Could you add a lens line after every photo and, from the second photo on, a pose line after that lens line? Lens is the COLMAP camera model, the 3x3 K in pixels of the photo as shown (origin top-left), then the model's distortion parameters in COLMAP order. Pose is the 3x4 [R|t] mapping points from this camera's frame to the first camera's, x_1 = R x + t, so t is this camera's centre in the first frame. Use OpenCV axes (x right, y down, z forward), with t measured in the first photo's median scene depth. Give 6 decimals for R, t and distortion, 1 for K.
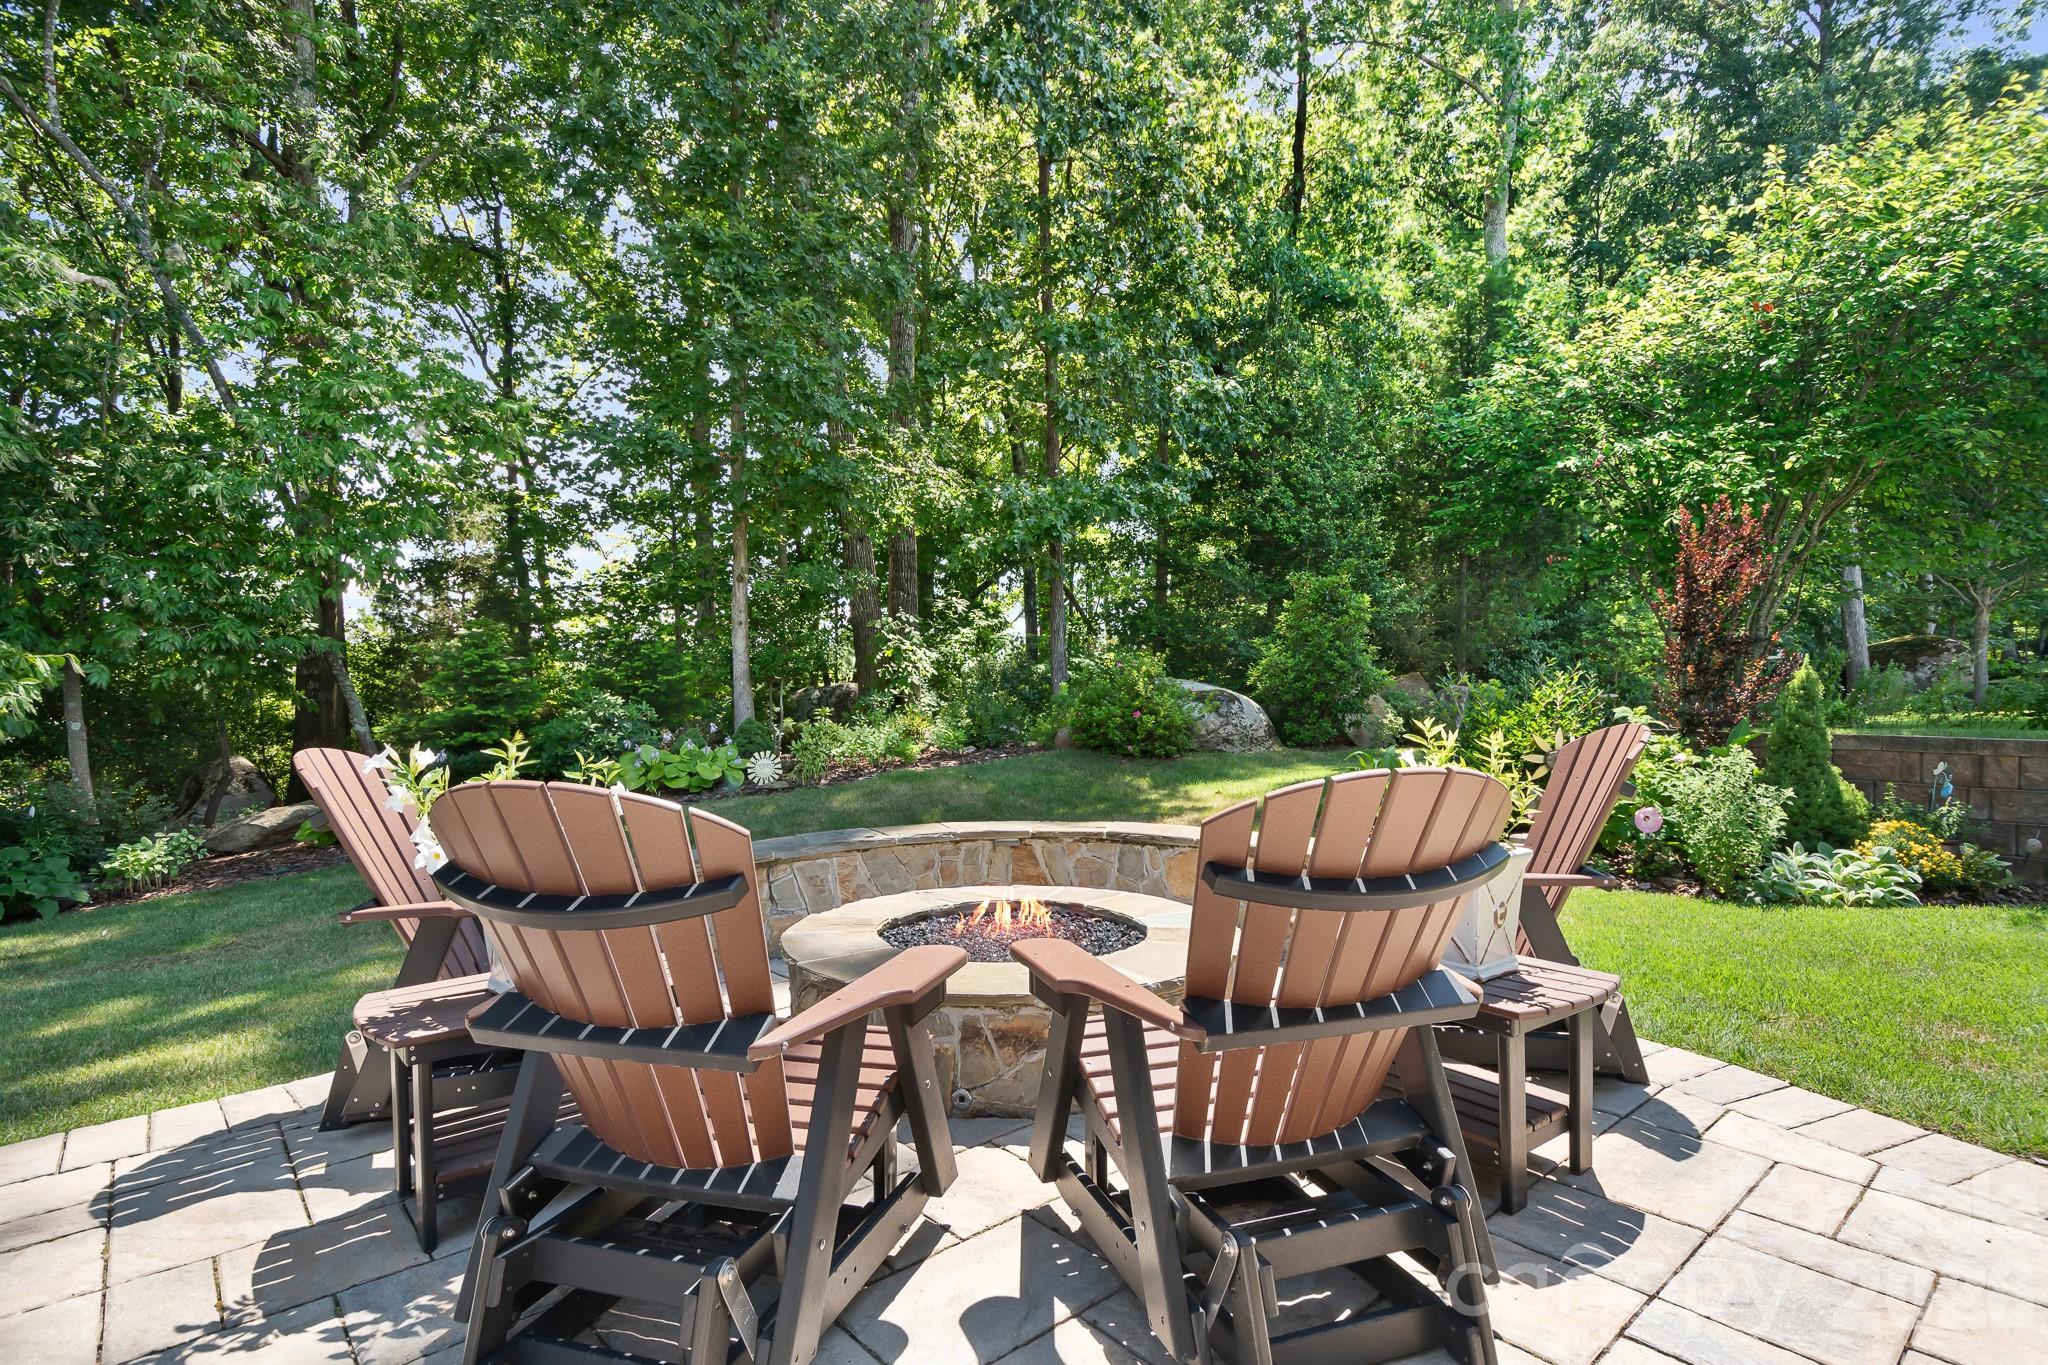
lens RADIAL K [[1063.6, 0, 1022.3], [0, 1063.6, 686.0], [0, 0, 1]] dist [0.021304, -0.004941]
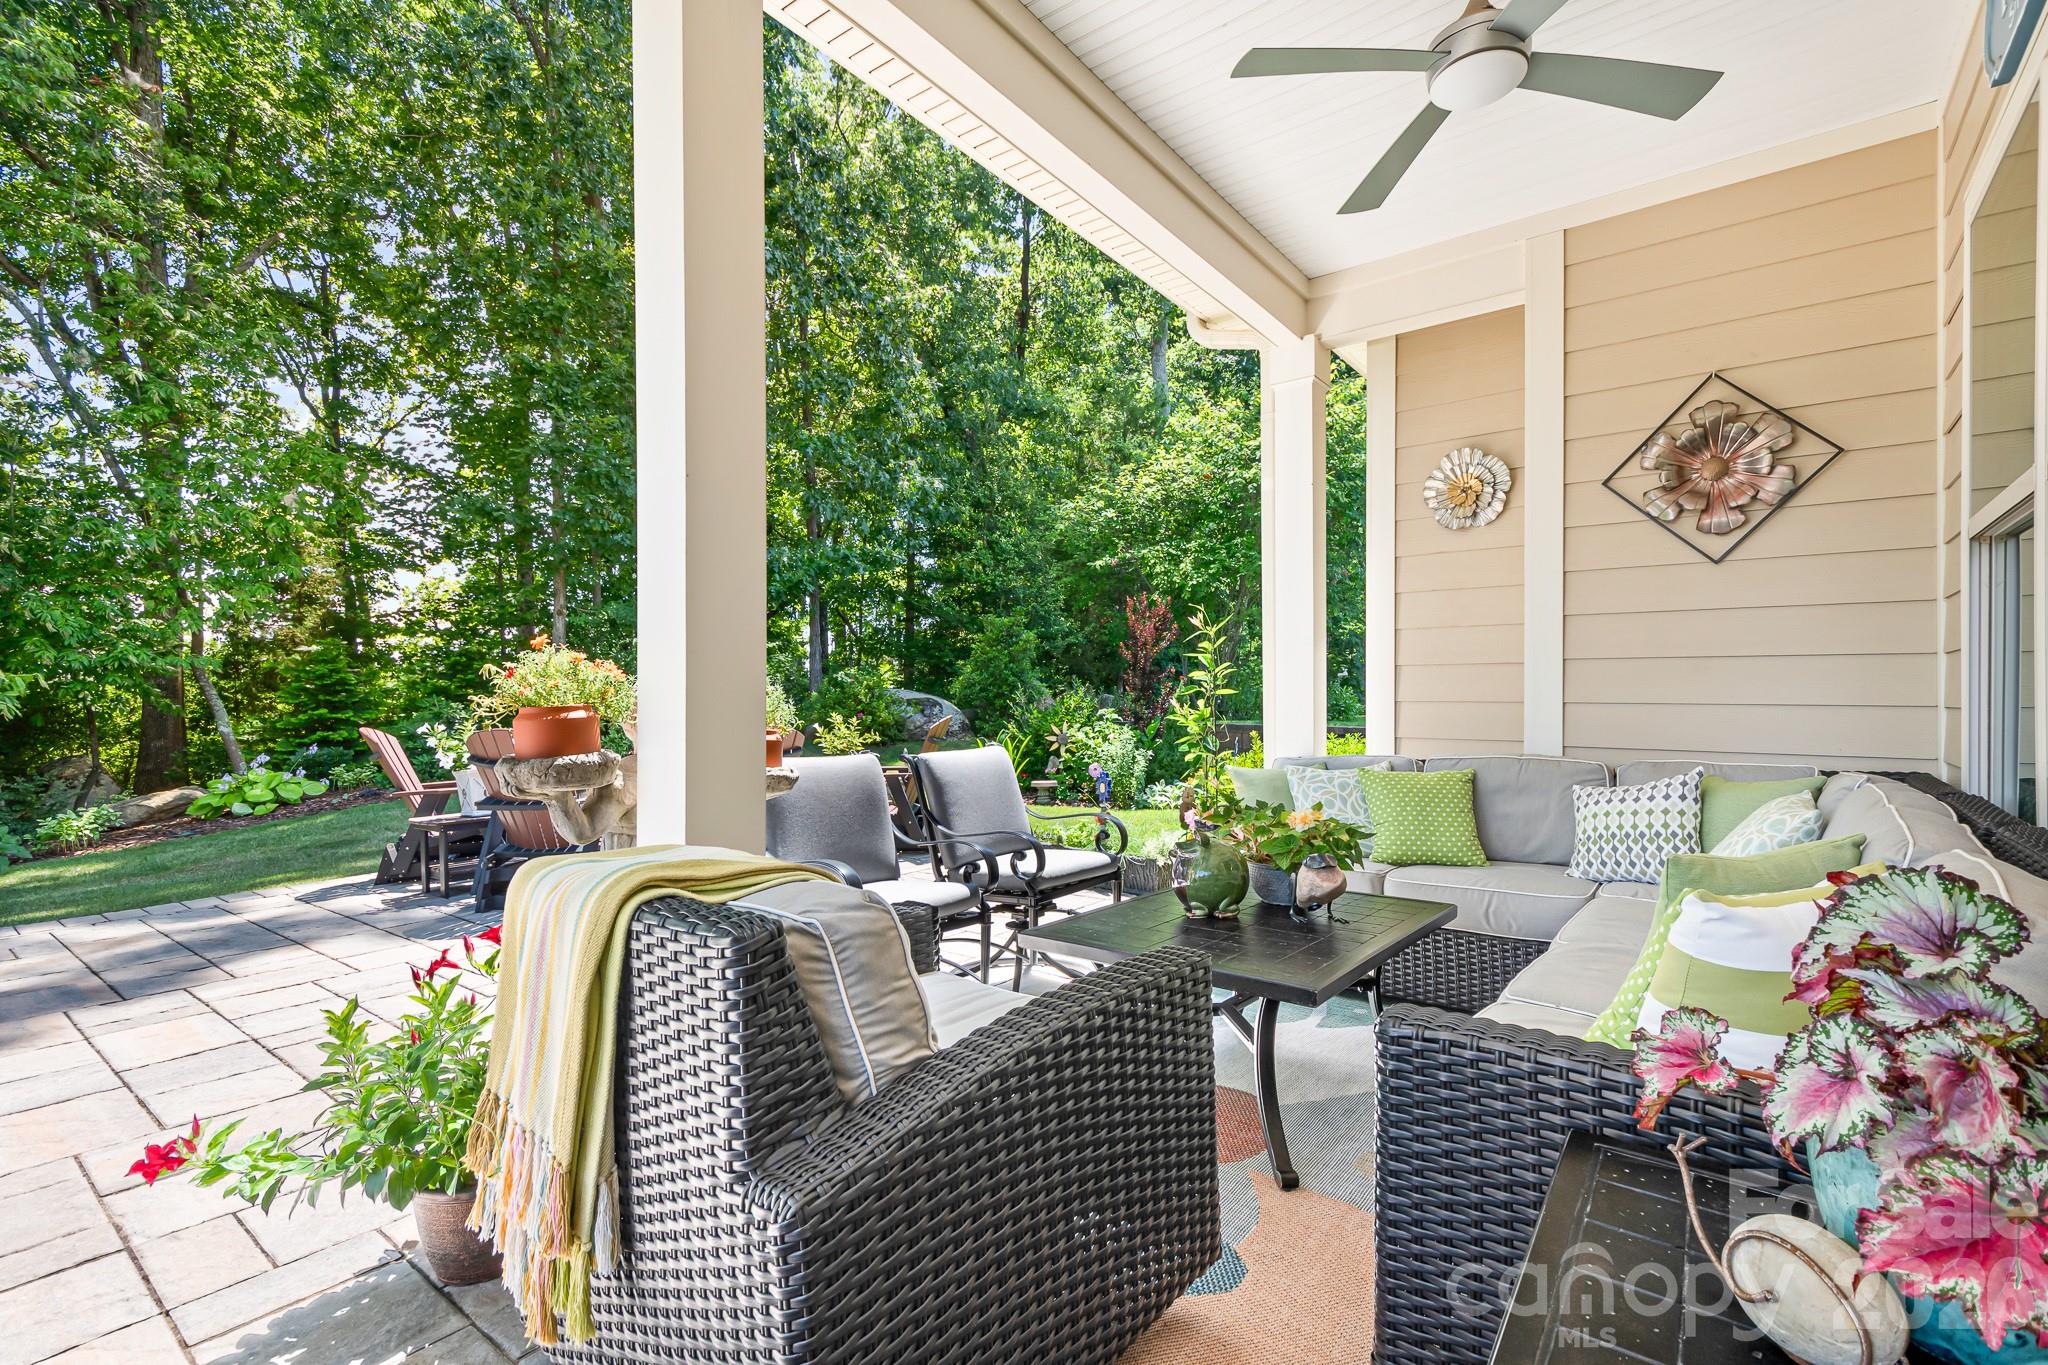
lens RADIAL K [[921.0, 0, 1029.3], [0, 921.0, 690.8], [0, 0, 1]] dist [0.009658, -0.000631]
pose [[0.977294, 0.001099, 0.211883, 0.044396], [-0.000736, 0.999998, -0.001792, -0.002493], [-0.211885, 0.001596, 0.977293, -0.175027]]
